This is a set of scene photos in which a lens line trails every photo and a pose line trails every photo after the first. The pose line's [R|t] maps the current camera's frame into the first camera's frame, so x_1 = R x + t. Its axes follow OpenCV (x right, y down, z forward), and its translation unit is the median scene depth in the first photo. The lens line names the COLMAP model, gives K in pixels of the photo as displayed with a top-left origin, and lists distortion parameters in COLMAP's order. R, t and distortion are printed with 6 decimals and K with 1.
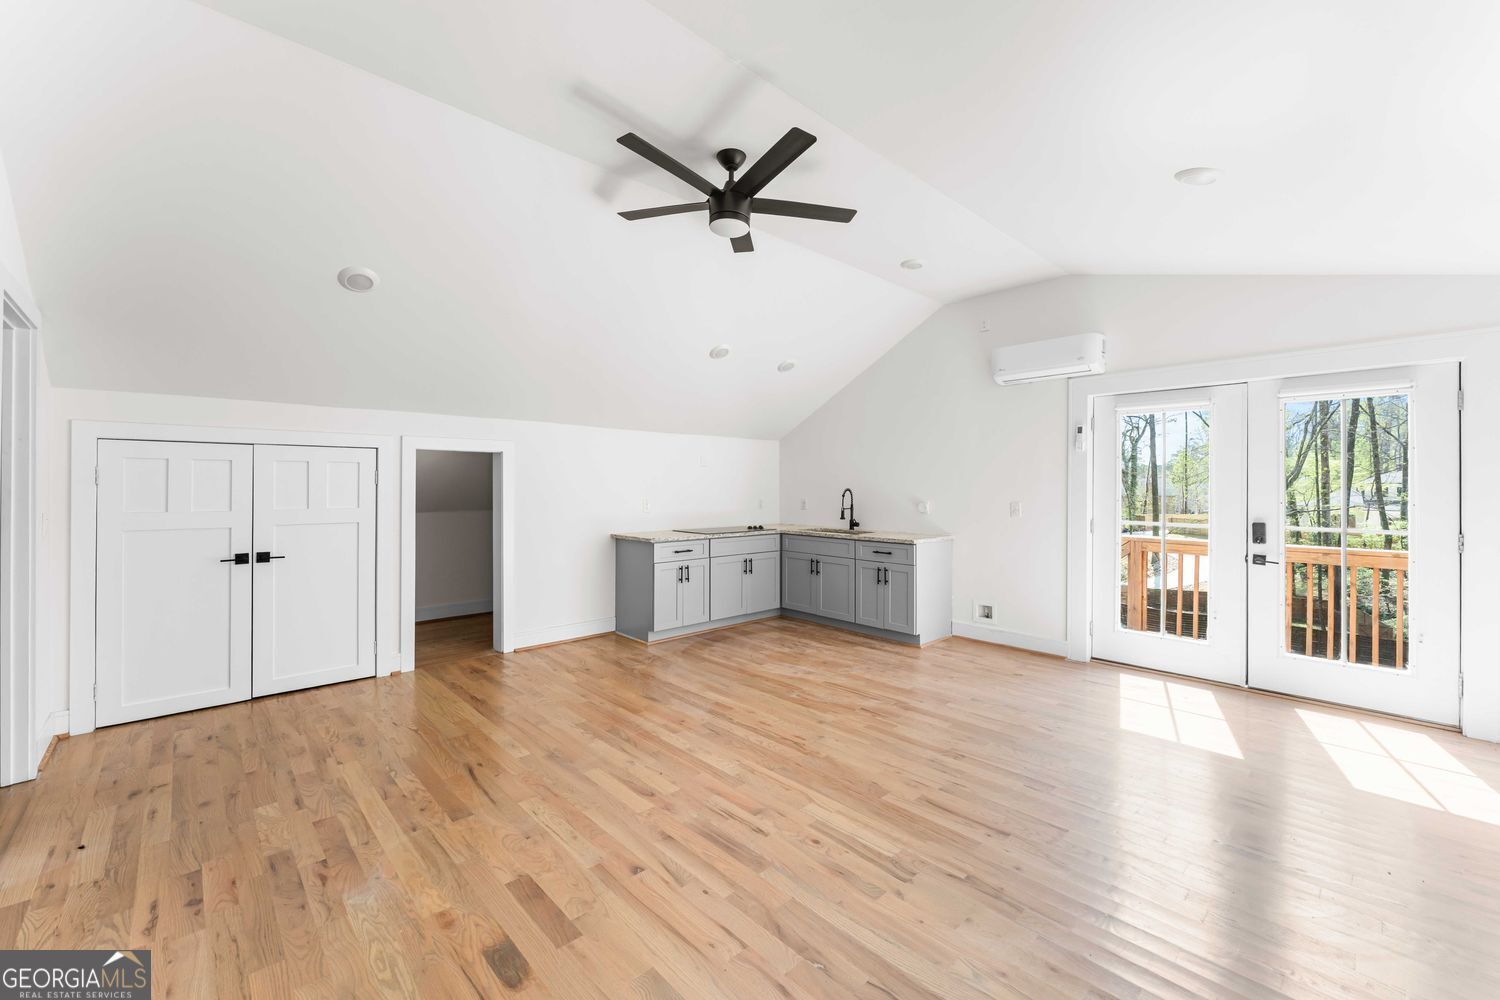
lens RADIAL K [[601.9, 0, 749.2], [0, 601.9, 489.4], [0, 0, 1]] dist [0.002579, -0.000072]
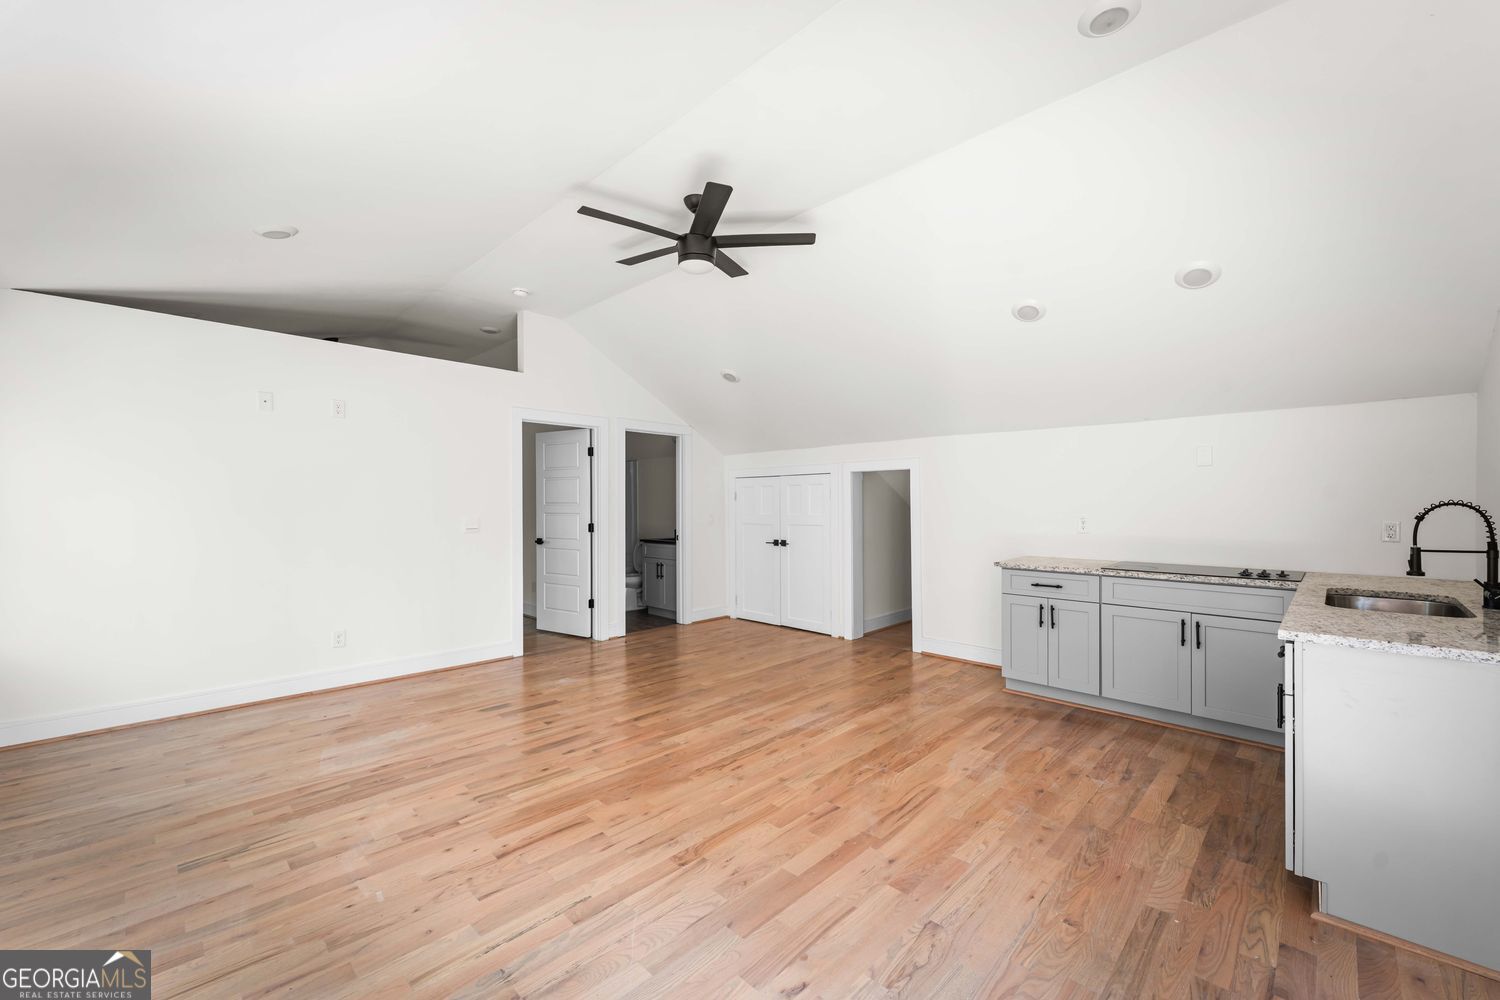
lens RADIAL K [[601.9, 0, 749.4], [0, 601.9, 504.4], [0, 0, 1]] dist [0.002579, -0.000072]
pose [[0.046115, 0.002393, -0.998933, 0.939799], [-0.001433, 0.999996, 0.002329, 0.000819], [0.998935, 0.001324, 0.046118, 0.900410]]
